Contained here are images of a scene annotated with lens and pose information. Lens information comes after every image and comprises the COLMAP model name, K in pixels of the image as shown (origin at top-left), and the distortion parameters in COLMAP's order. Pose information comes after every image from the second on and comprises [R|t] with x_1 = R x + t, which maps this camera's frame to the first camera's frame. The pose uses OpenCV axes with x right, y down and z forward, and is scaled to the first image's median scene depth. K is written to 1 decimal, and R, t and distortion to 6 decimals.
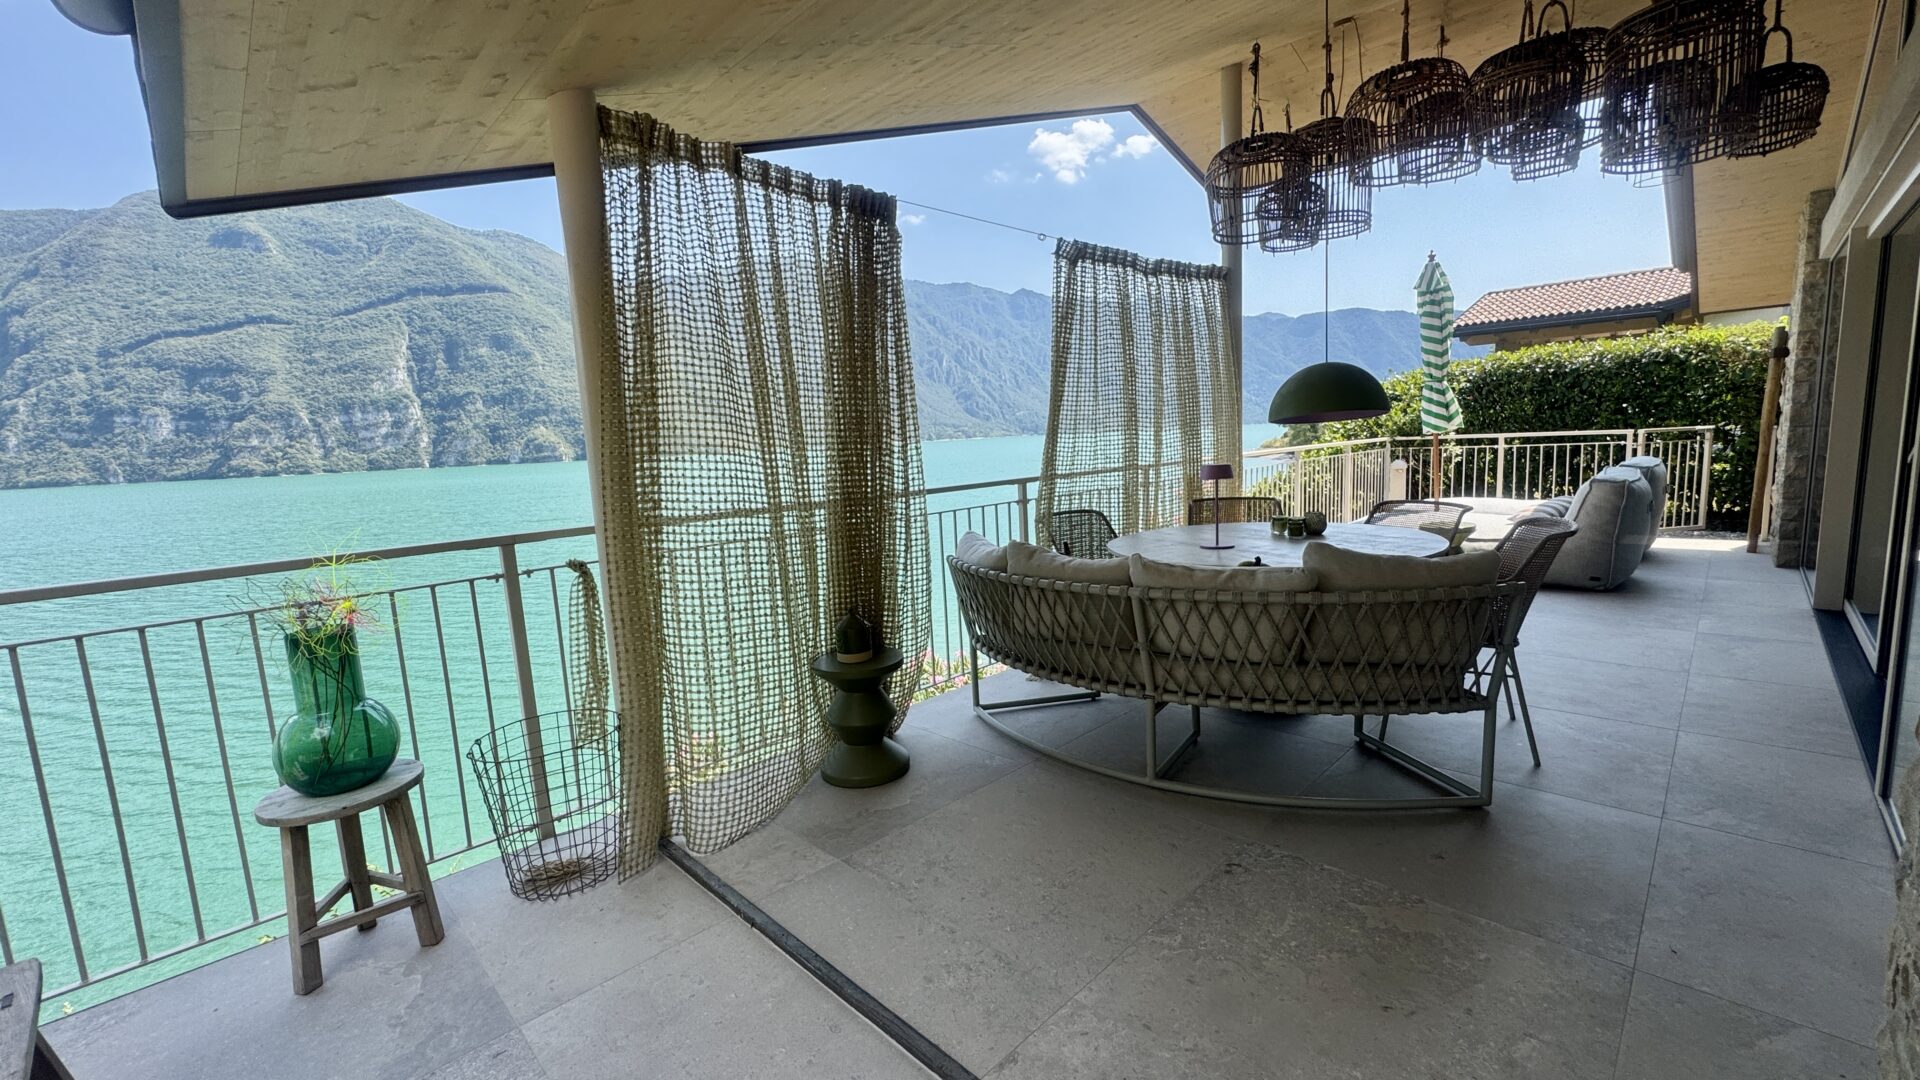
lens RADIAL K [[769.9, 0, 957.8], [0, 769.9, 539.8], [0, 0, 1]] dist [-0.001533, -0.000274]
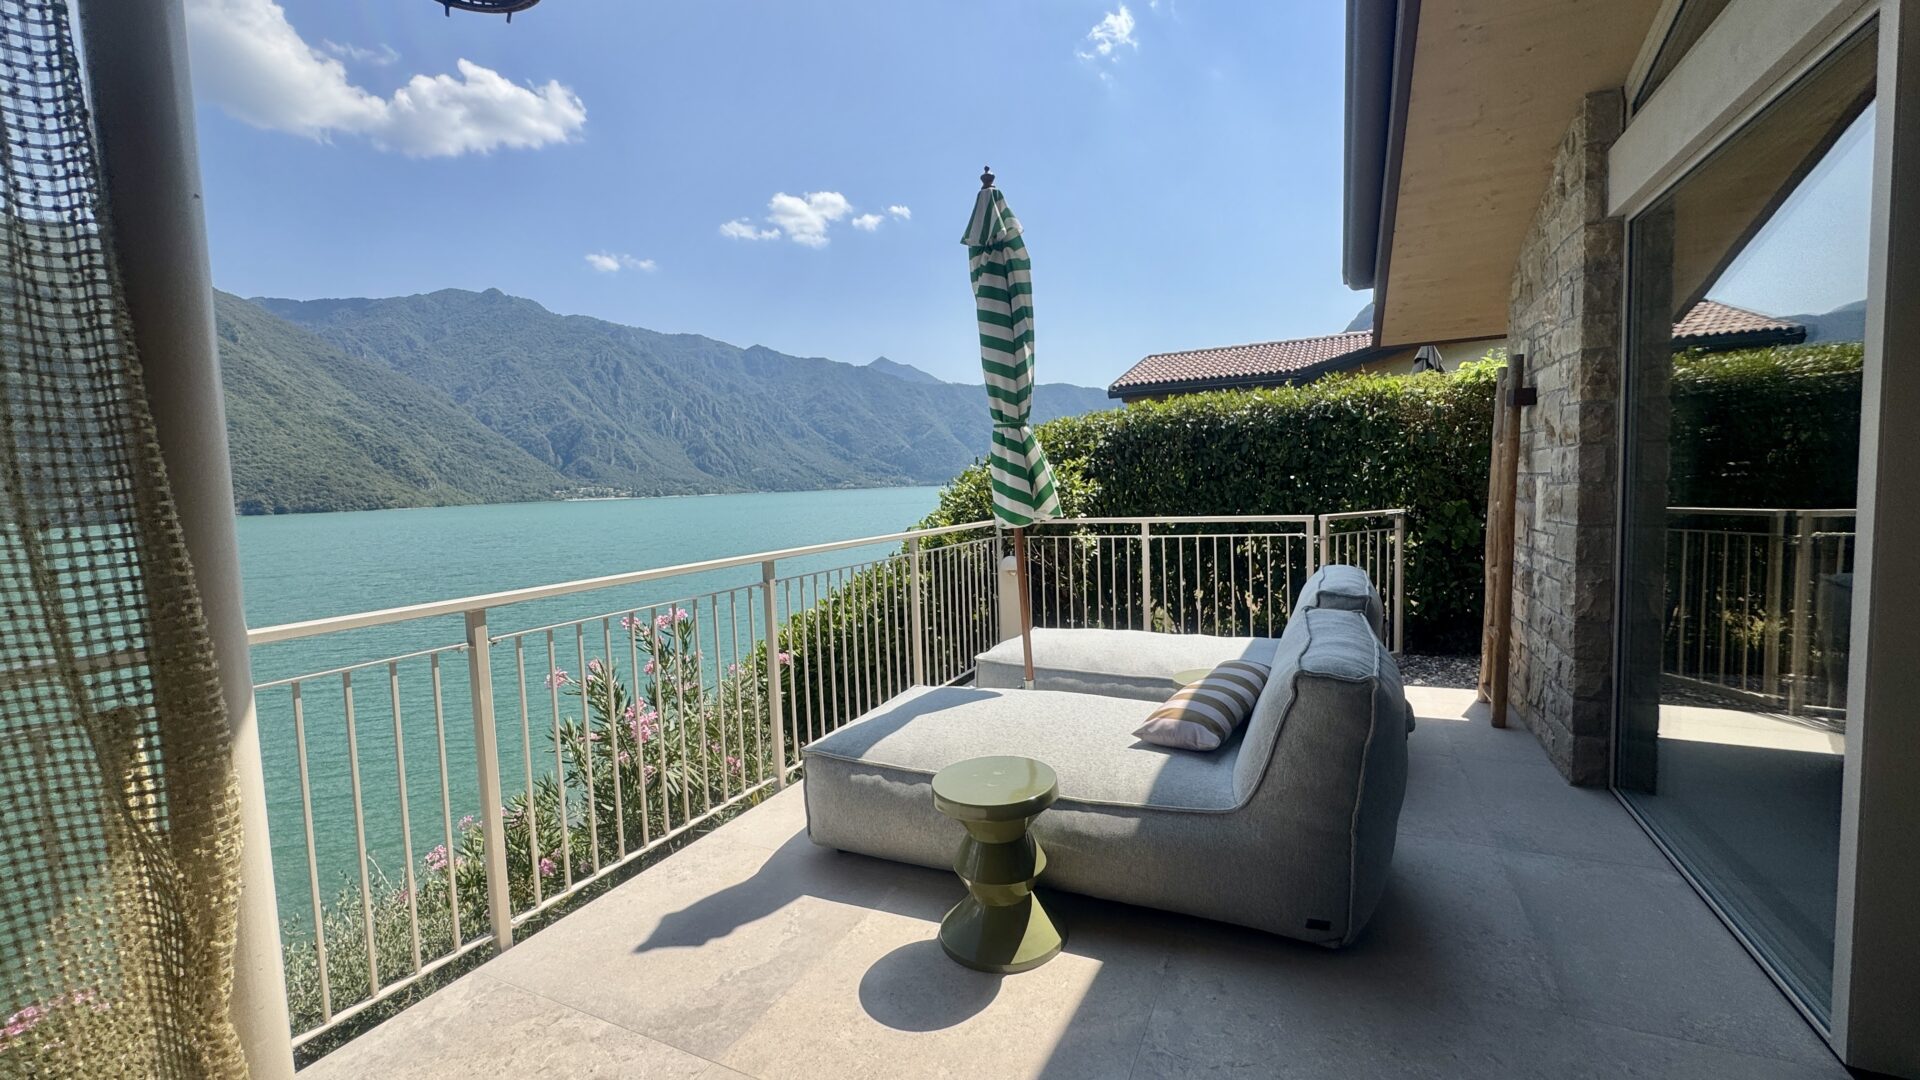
lens RADIAL K [[764.9, 0, 960.0], [0, 764.9, 540.0], [0, 0, 1]] dist [-0.001383, -0.000419]
pose [[0.944454, -0.009379, 0.328510, 0.340184], [0.033308, 0.997177, -0.067289, -0.078969], [-0.326952, 0.074494, 0.942100, 0.434987]]
